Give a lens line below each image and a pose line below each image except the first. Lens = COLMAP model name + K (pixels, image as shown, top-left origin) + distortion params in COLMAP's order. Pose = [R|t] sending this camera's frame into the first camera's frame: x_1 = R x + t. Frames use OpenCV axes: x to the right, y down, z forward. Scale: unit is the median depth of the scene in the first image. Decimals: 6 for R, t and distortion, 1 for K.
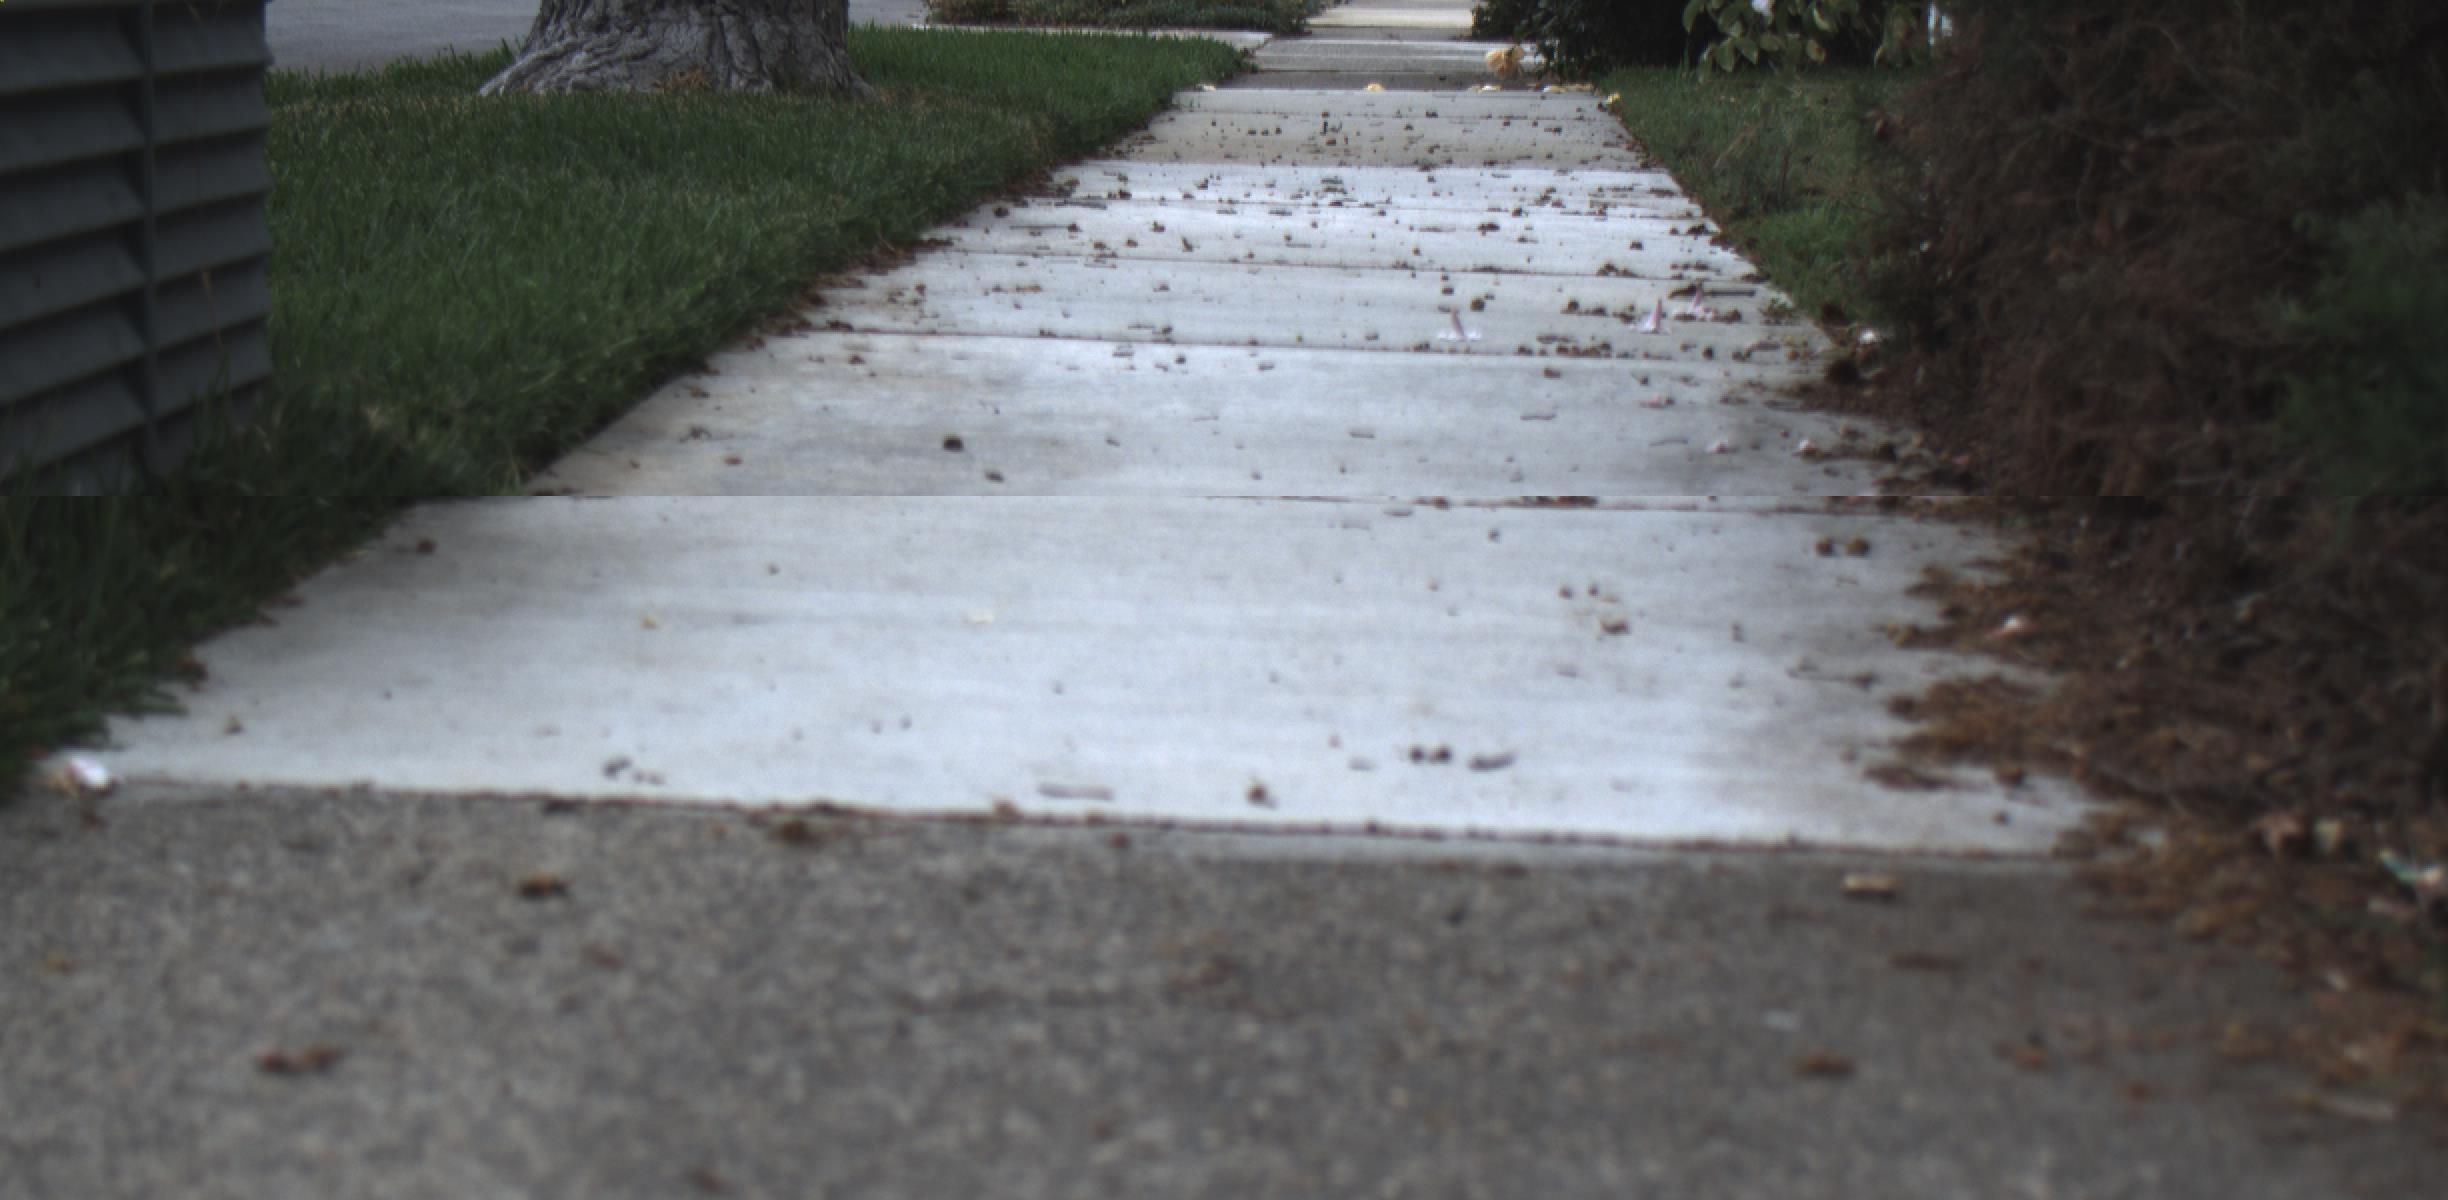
lens RADIAL K [[18341.3, 0, 1219.9], [0, 18341.3, 602.5], [0, 0, 1]] dist [0.367764, 0.000000]
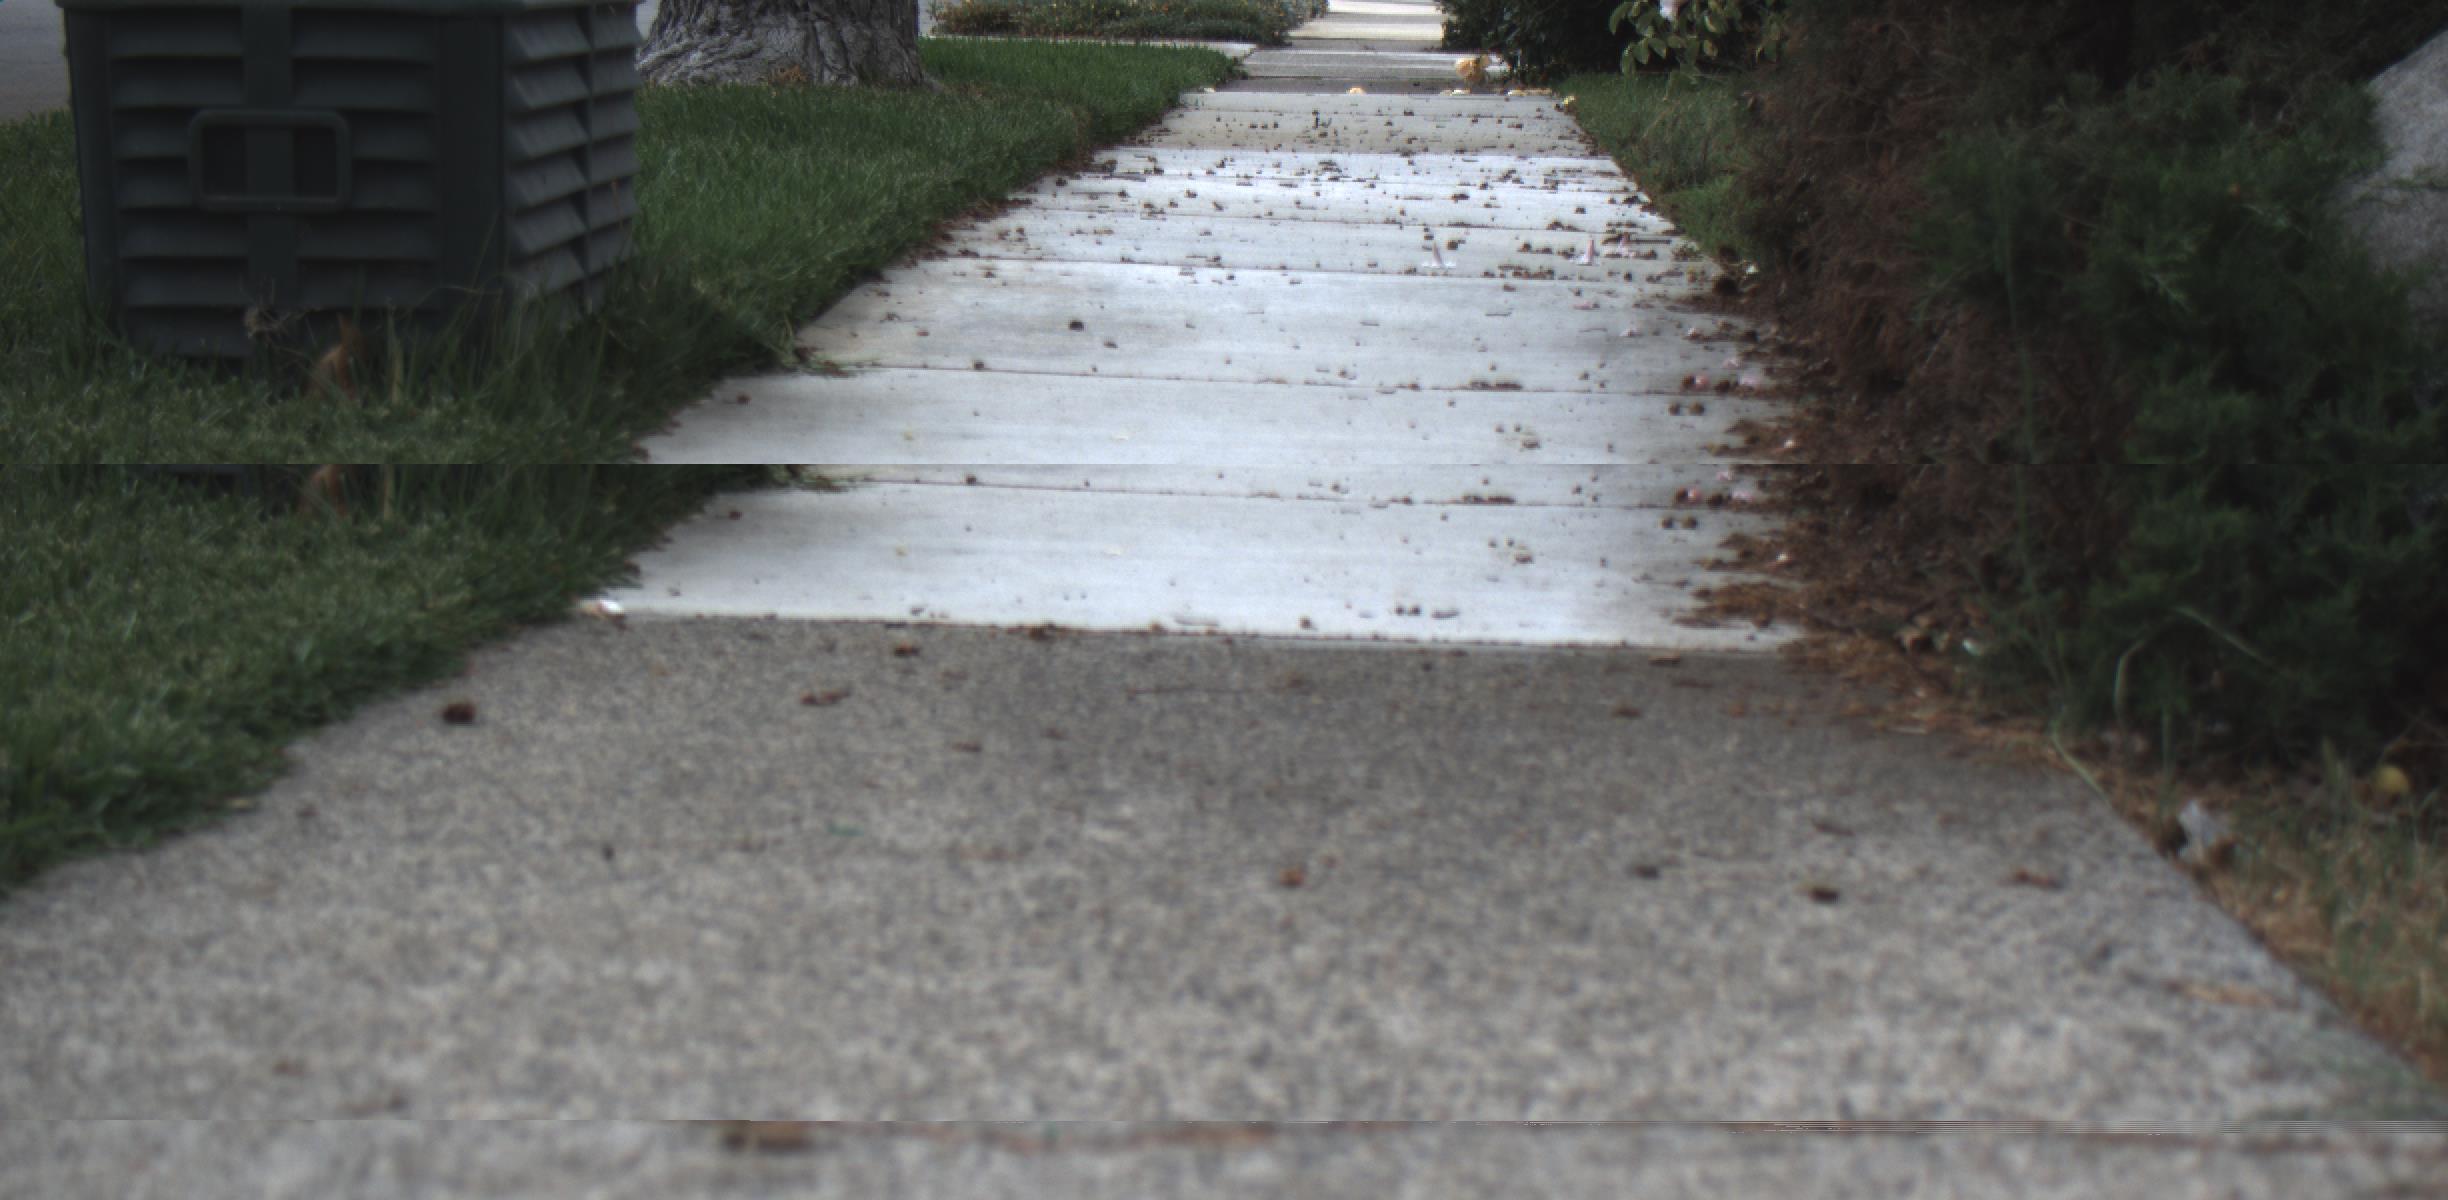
lens RADIAL K [[18341.3, 0, 1218.0], [0, 18341.3, 602.8], [0, 0, 1]] dist [0.367764, 0.000000]
pose [[0.999987, 0.004787, 0.001830, -0.003559], [-0.004785, 0.999988, -0.000811, 0.007617], [-0.001834, 0.000802, 0.999998, -0.220170]]
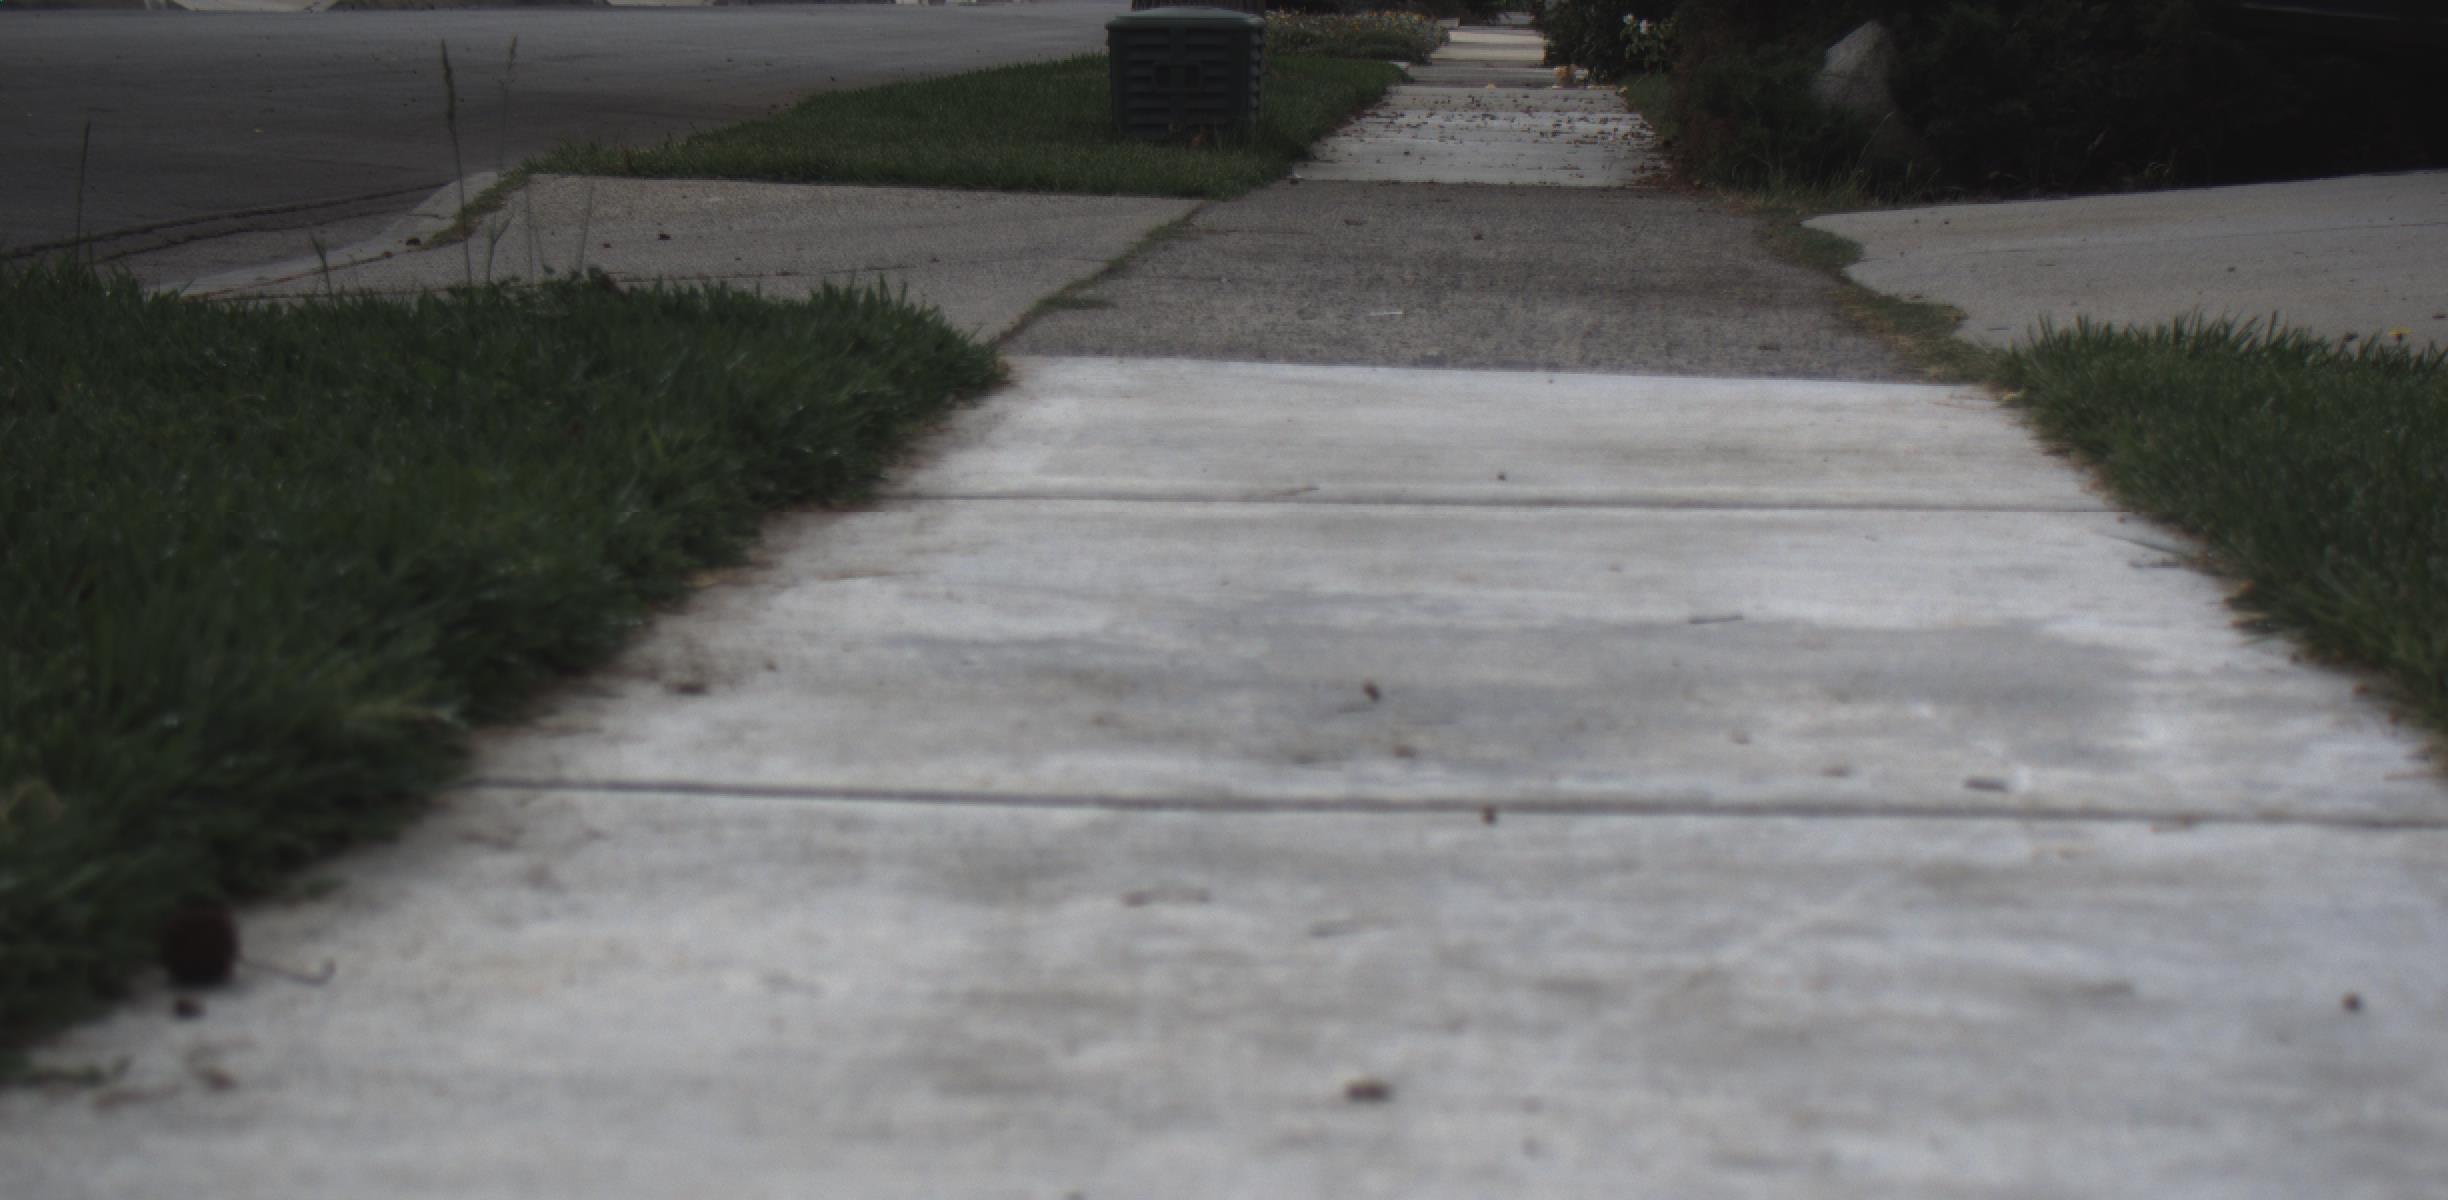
lens RADIAL K [[18341.3, 0, 1220.2], [0, 18341.3, 603.1], [0, 0, 1]] dist [0.367764, 0.000000]
pose [[0.999994, 0.000653, -0.003422, -0.021884], [-0.000663, 0.999996, -0.002715, 0.050100], [0.003420, 0.002717, 0.999990, -1.449524]]
